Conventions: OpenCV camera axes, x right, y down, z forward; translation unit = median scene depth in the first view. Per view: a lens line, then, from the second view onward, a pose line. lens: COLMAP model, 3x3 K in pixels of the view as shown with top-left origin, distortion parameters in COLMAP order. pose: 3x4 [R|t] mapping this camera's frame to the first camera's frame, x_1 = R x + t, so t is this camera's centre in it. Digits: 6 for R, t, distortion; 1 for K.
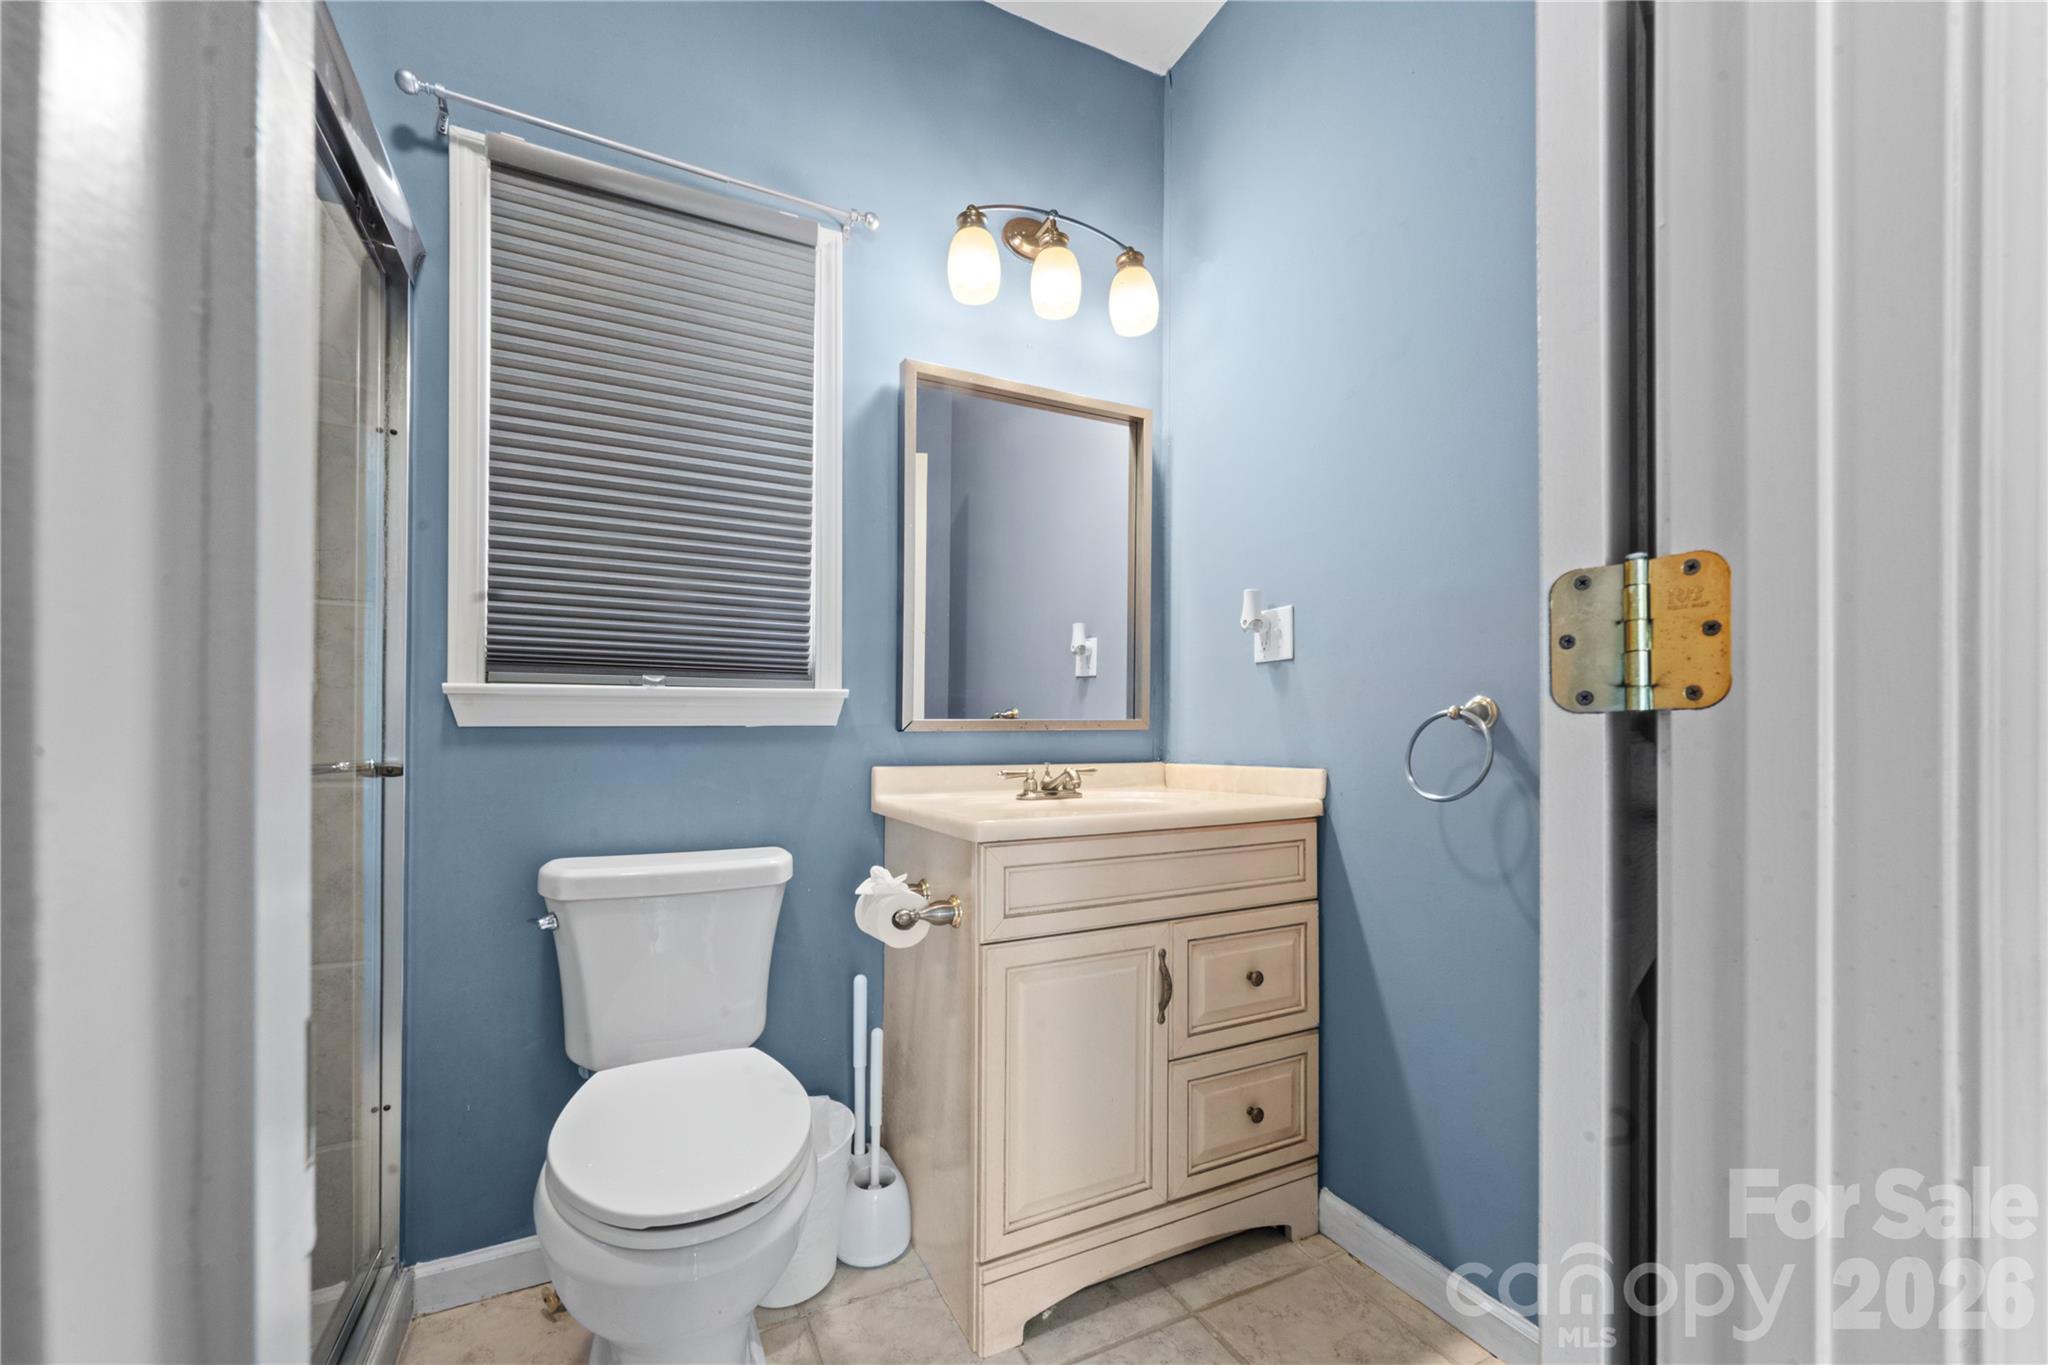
lens RADIAL K [[833.5, 0, 1031.4], [0, 833.5, 718.7], [0, 0, 1]] dist [-0.017457, 0.012489]
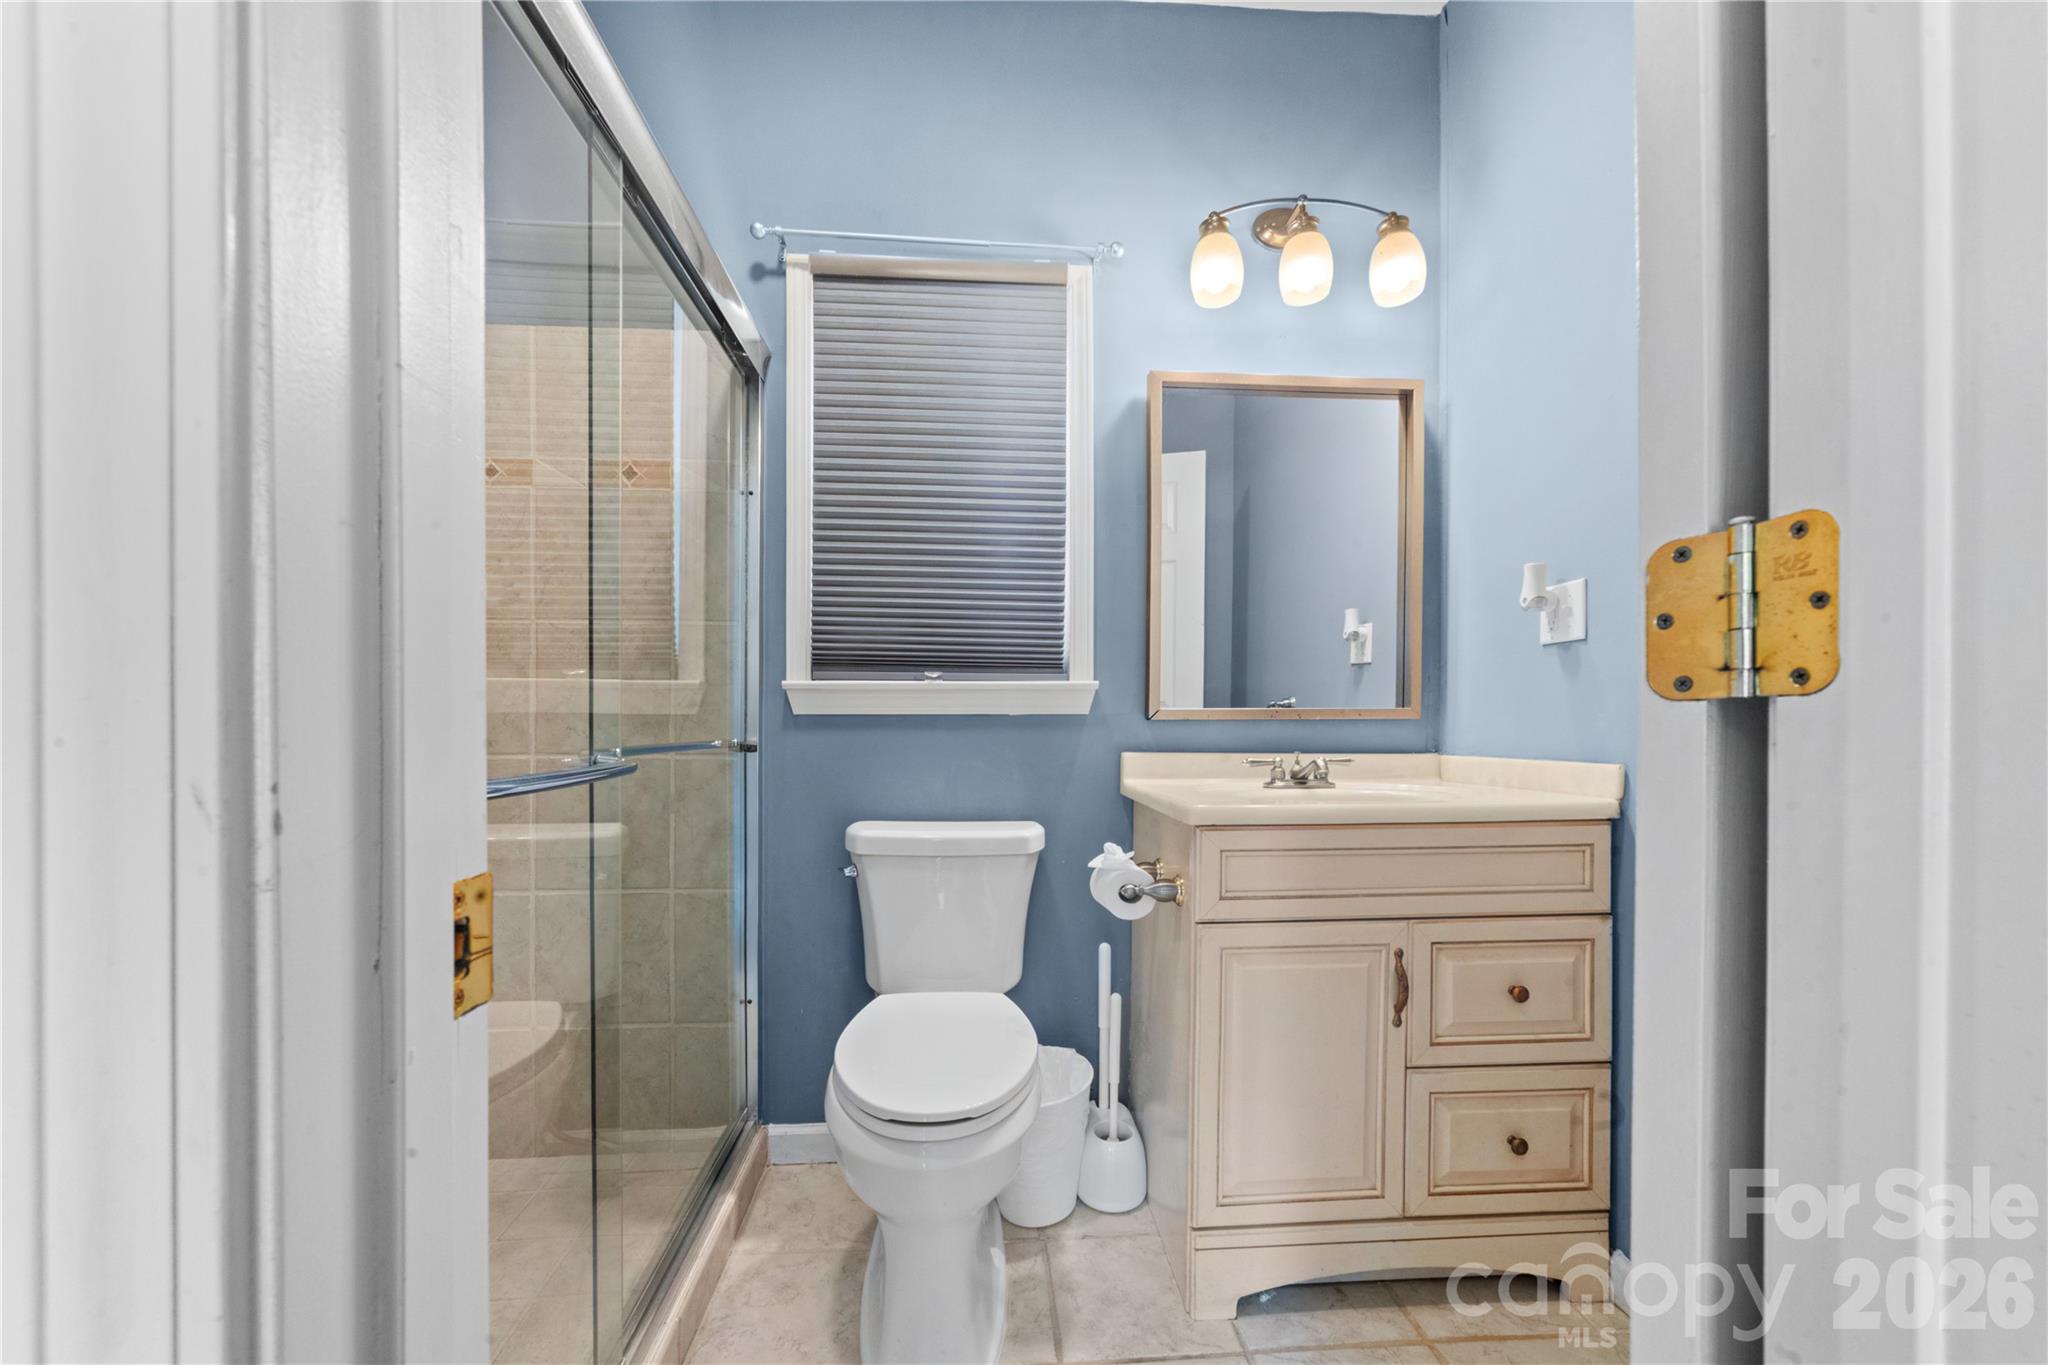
lens RADIAL K [[809.0, 0, 1031.0], [0, 809.0, 703.5], [0, 0, 1]] dist [-0.007563, 0.010702]
pose [[0.922359, -0.003606, -0.386316, 0.127537], [0.001818, 0.999986, -0.004992, -0.000607], [0.386328, 0.003902, 0.922353, -0.019802]]
